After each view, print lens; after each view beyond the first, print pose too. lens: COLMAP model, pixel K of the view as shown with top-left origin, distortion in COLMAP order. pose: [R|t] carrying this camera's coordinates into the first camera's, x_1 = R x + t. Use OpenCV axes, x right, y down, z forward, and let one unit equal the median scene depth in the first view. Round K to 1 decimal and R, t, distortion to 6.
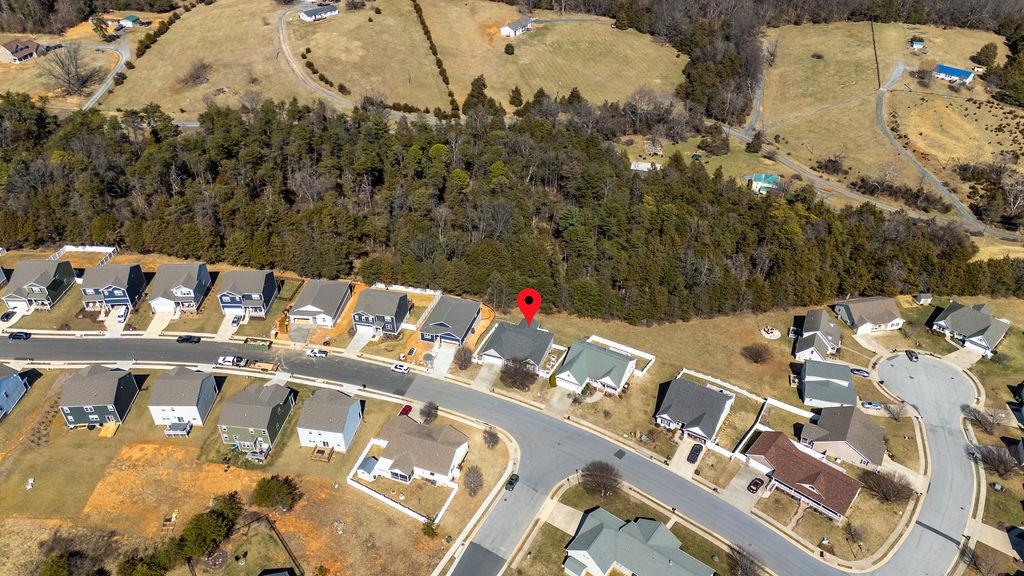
lens RADIAL K [[748.4, 0, 513.4], [0, 748.4, 286.0], [0, 0, 1]] dist [0.079279, -0.076615]
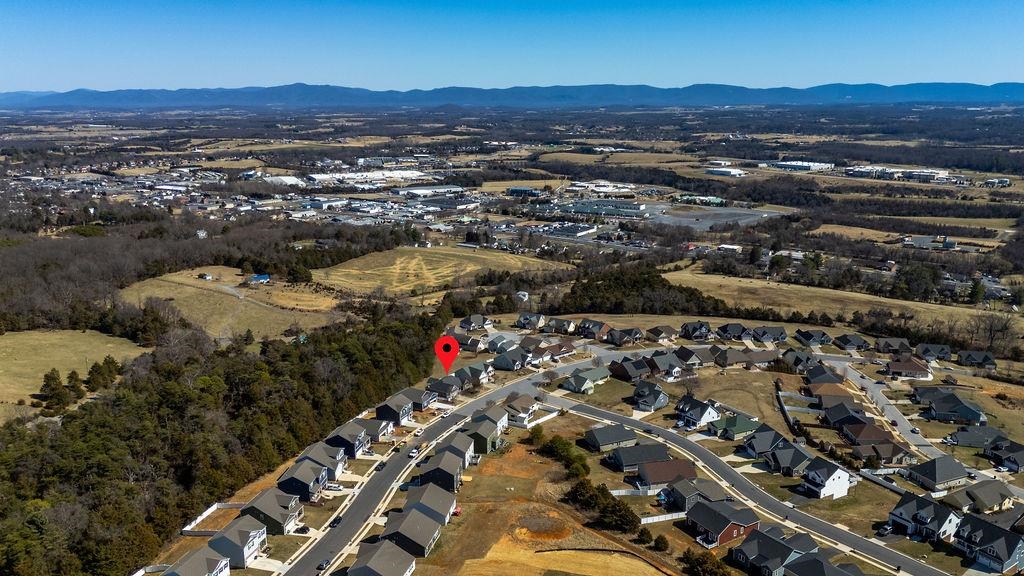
lens RADIAL K [[748.4, 0, 513.4], [0, 748.4, 286.0], [0, 0, 1]] dist [0.079279, -0.076615]
pose [[0.194973, -0.233421, 0.952628, -1.562375], [0.581724, 0.809512, 0.079293, -0.156658], [-0.789672, 0.538707, 0.293619, 0.239280]]
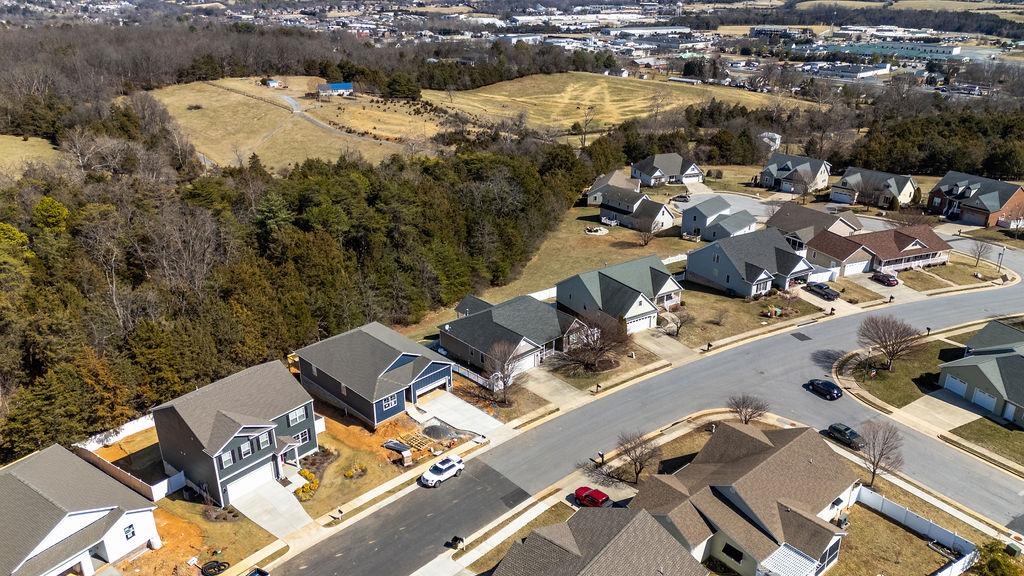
lens RADIAL K [[748.4, 0, 513.4], [0, 748.4, 286.0], [0, 0, 1]] dist [0.079279, -0.076615]
pose [[0.473343, -0.341706, 0.811901, -0.402947], [0.523649, 0.850310, 0.052580, 0.025637], [-0.708335, 0.400262, 0.581422, 0.680161]]
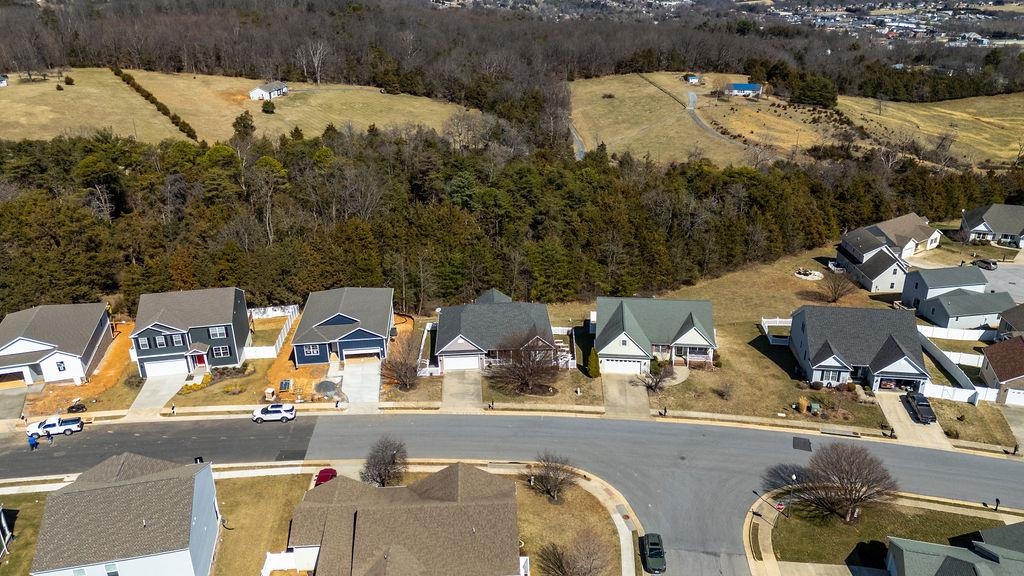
lens RADIAL K [[748.4, 0, 513.4], [0, 748.4, 286.0], [0, 0, 1]] dist [0.079279, -0.076615]
pose [[0.921073, -0.158305, 0.355759, -0.161621], [0.237813, 0.952140, -0.192027, 0.152088], [-0.308333, 0.261475, 0.914637, 0.504576]]
